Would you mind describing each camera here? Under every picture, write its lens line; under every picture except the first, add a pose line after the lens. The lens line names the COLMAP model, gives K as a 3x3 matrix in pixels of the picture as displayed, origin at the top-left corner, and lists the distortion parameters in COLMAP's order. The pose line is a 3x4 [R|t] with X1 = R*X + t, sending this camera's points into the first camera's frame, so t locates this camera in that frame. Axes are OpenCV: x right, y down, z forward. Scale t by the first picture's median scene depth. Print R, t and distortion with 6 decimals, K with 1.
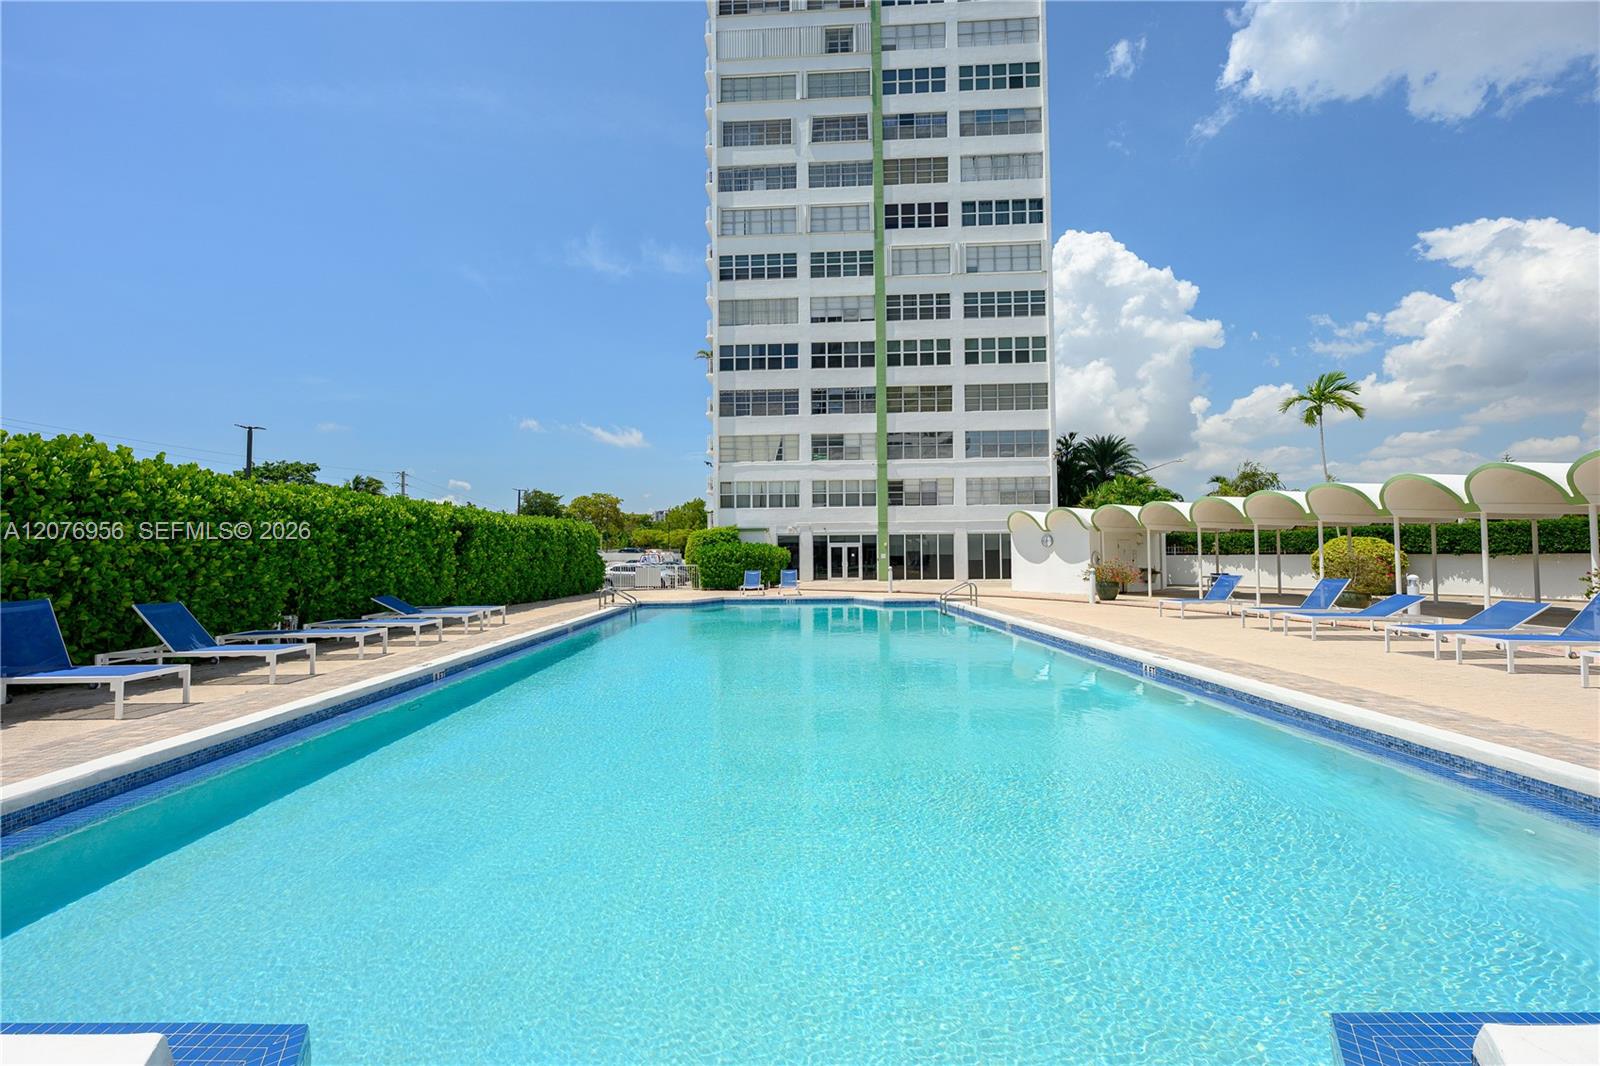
lens RADIAL K [[647.1, 0, 800.0], [0, 647.1, 533.0], [0, 0, 1]] dist [0.000813, -0.004607]
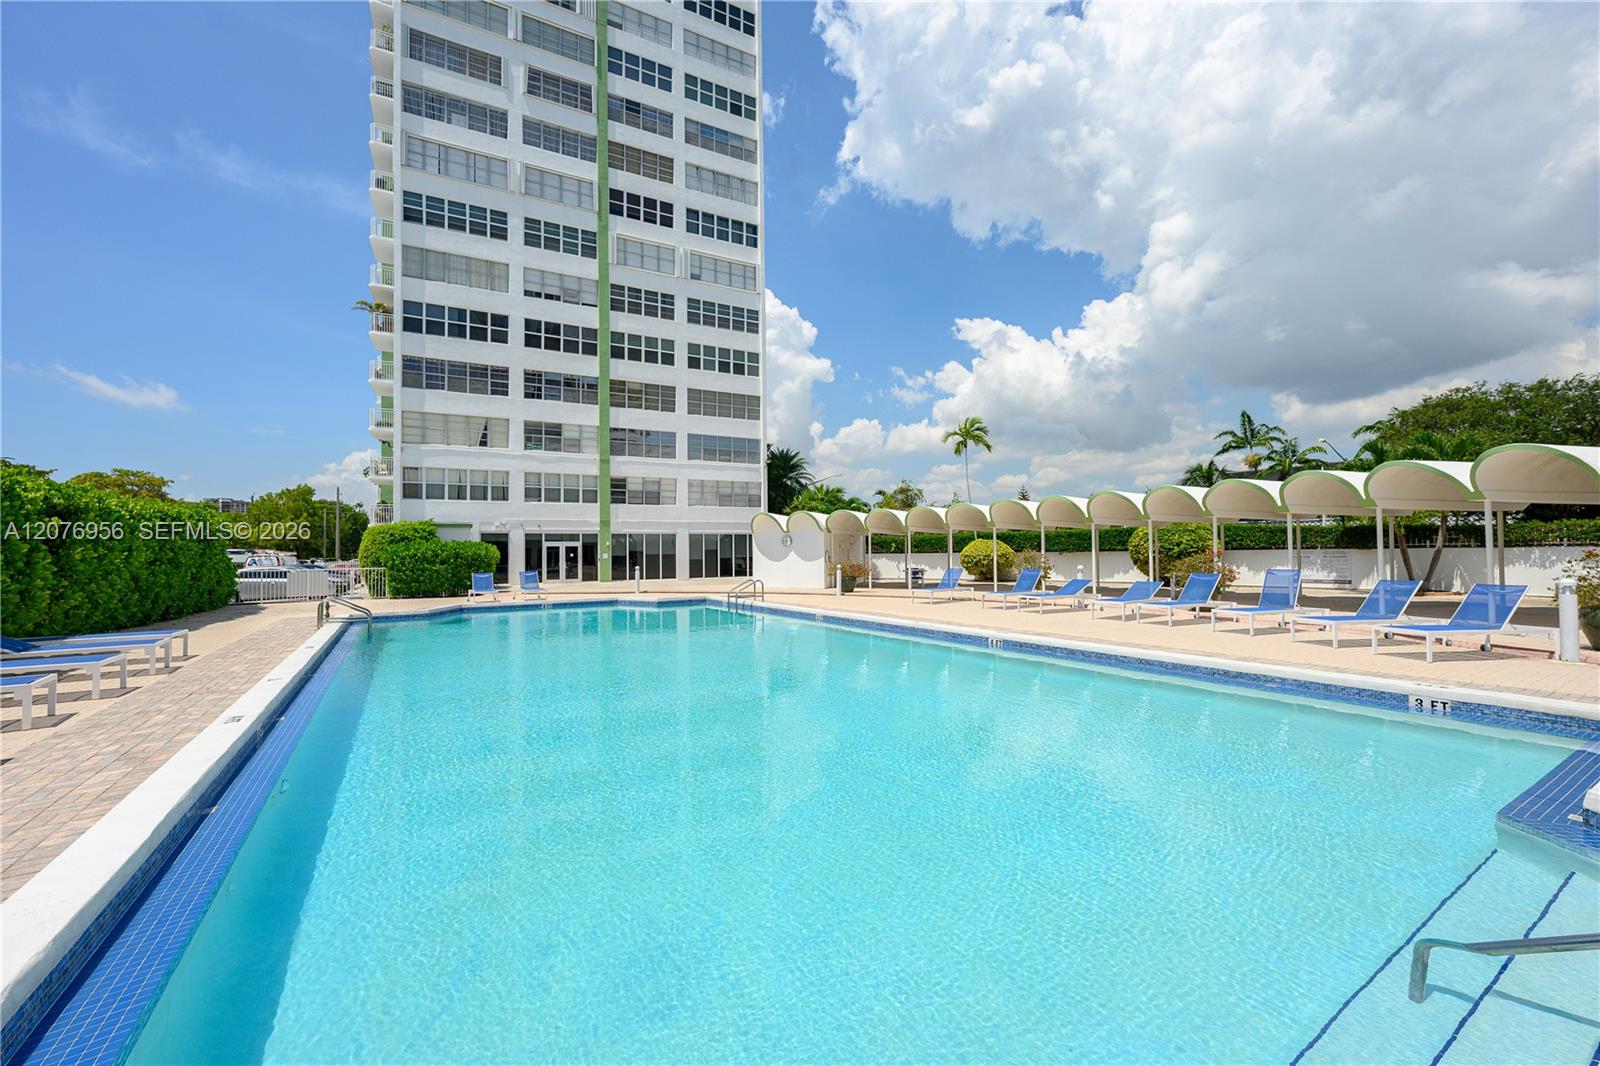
lens RADIAL K [[645.1, 0, 795.9], [0, 645.1, 538.3], [0, 0, 1]] dist [-0.000621, -0.000049]
pose [[0.848369, 0.010328, 0.529305, -0.134005], [-0.013784, 0.999902, 0.002581, 0.003194], [-0.529226, -0.009486, 0.848428, 0.042457]]
